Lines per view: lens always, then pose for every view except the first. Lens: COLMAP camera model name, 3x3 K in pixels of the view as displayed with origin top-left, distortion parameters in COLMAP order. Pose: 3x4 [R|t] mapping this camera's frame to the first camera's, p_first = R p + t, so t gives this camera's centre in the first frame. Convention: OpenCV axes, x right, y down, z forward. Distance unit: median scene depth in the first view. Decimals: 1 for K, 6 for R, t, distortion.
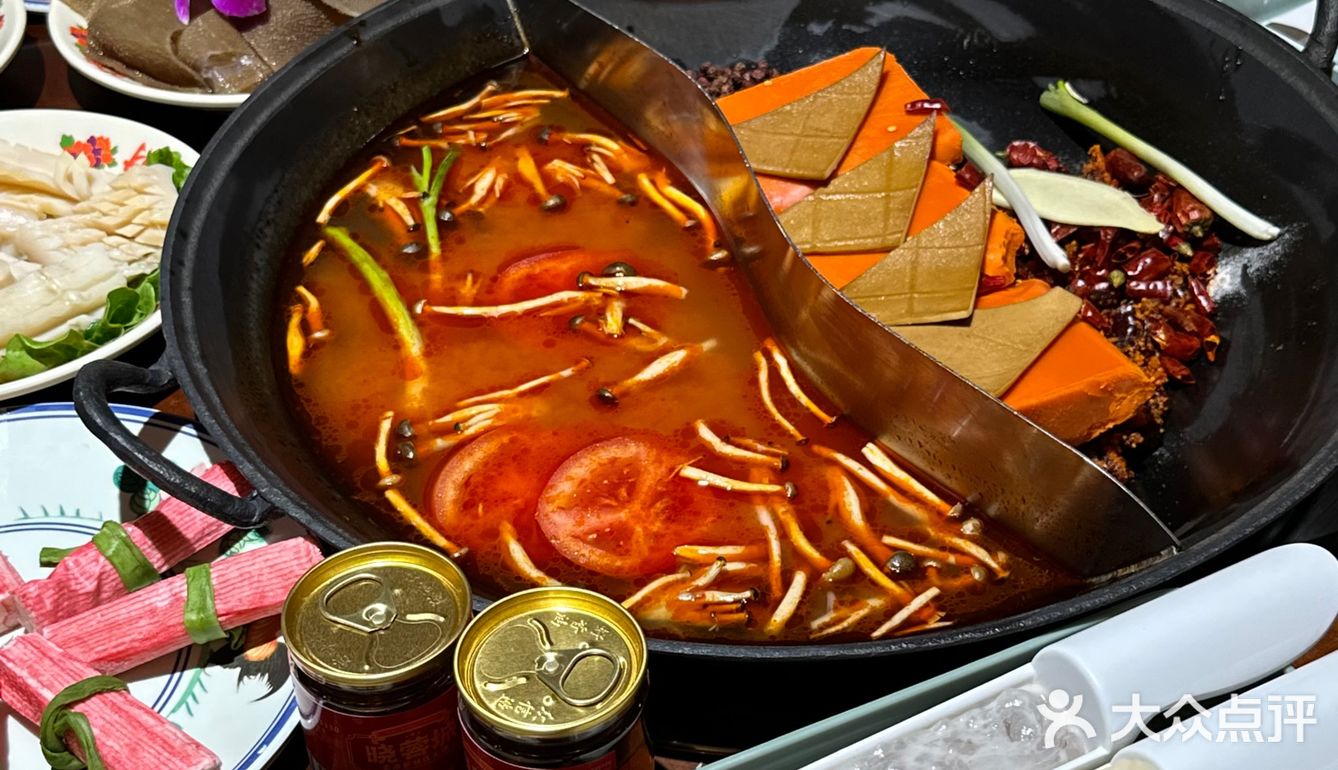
lens RADIAL K [[1952.1, 0, 669.0], [0, 1952.1, 385.0], [0, 0, 1]] dist [0.111645, -0.035687]
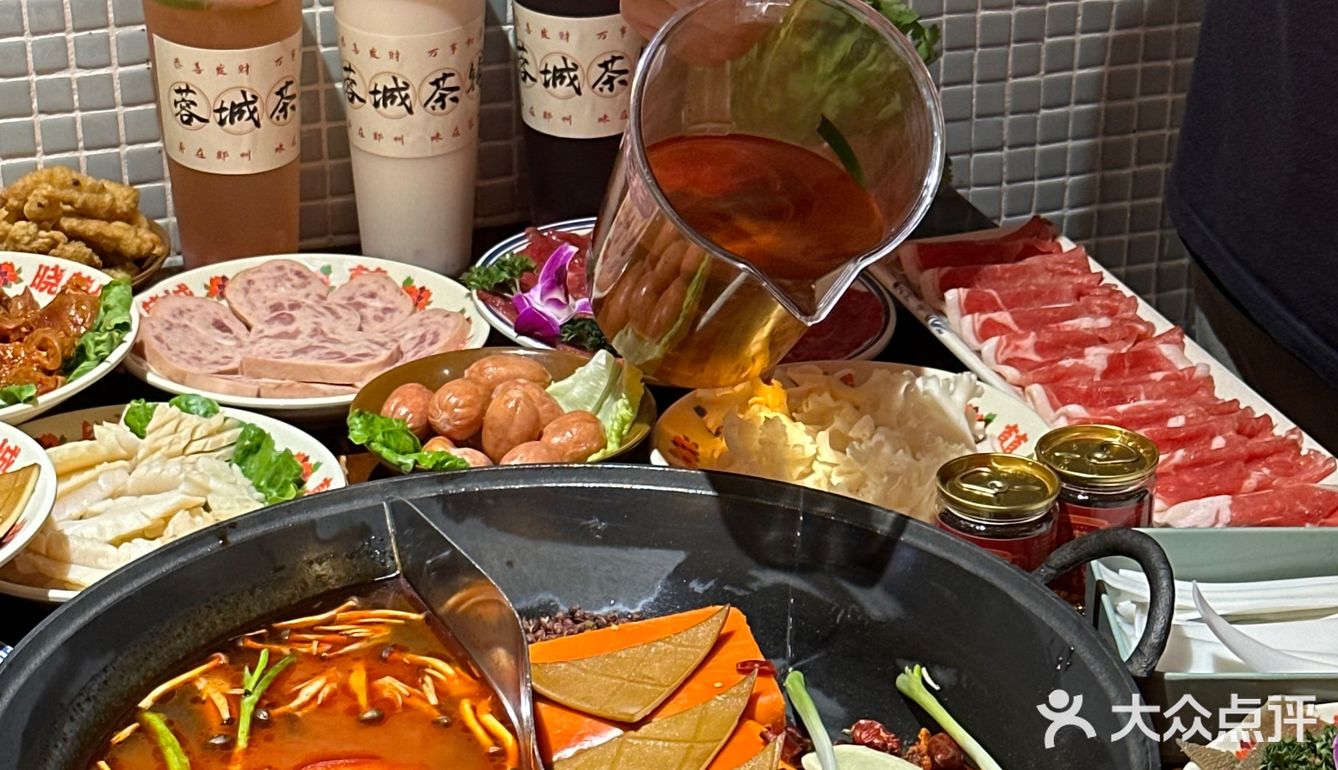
lens RADIAL K [[2971.7, 0, 669.0], [0, 2971.7, 385.0], [0, 0, 1]] dist [0.063228, -0.012567]
pose [[0.986180, 0.108254, -0.125416, 0.262904], [-0.137672, 0.956592, -0.256862, 0.114571], [0.092166, 0.270578, 0.958276, -0.487851]]
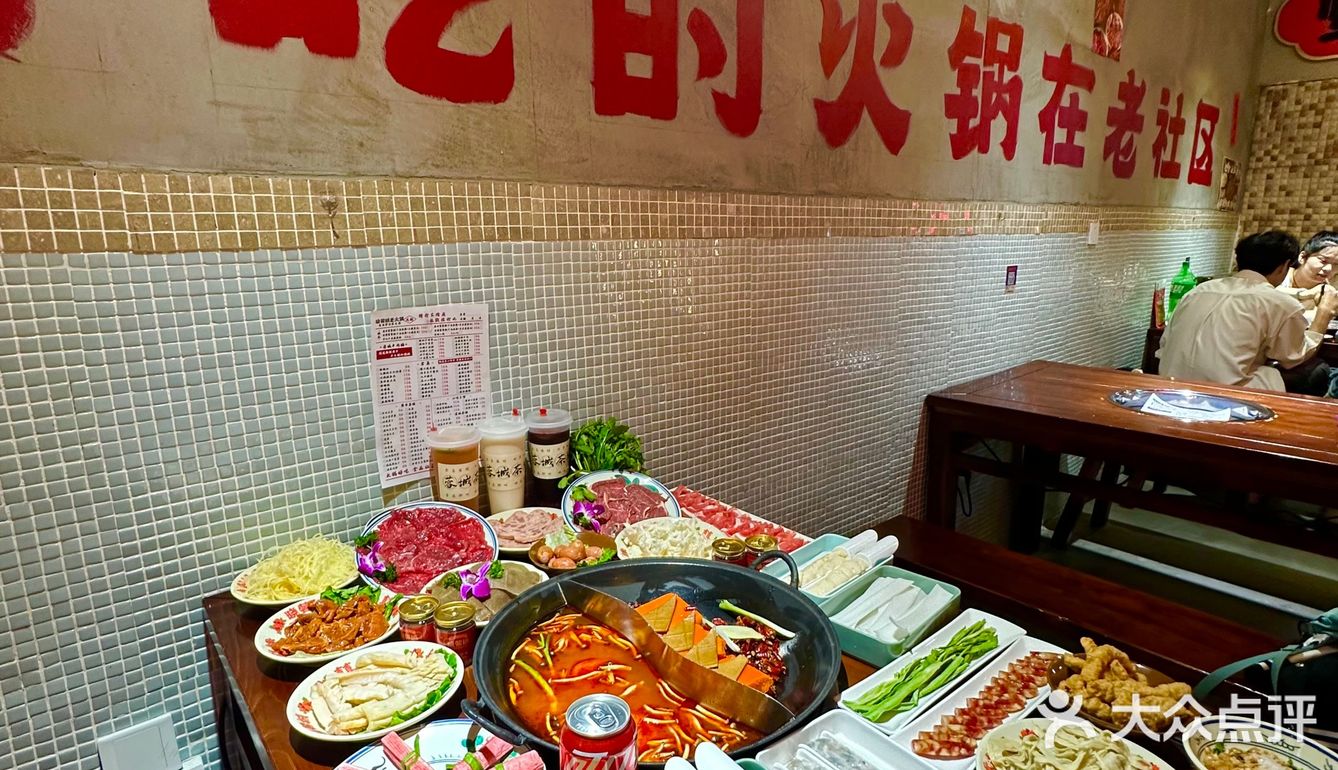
lens RADIAL K [[697.0, 0, 669.0], [0, 697.0, 385.0], [0, 0, 1]] dist [-0.038458, -0.000283]
pose [[0.978102, -0.012629, 0.207744, -0.155333], [0.112427, 0.872056, -0.476318, 0.092823], [-0.175149, 0.489244, 0.854379, -0.227844]]
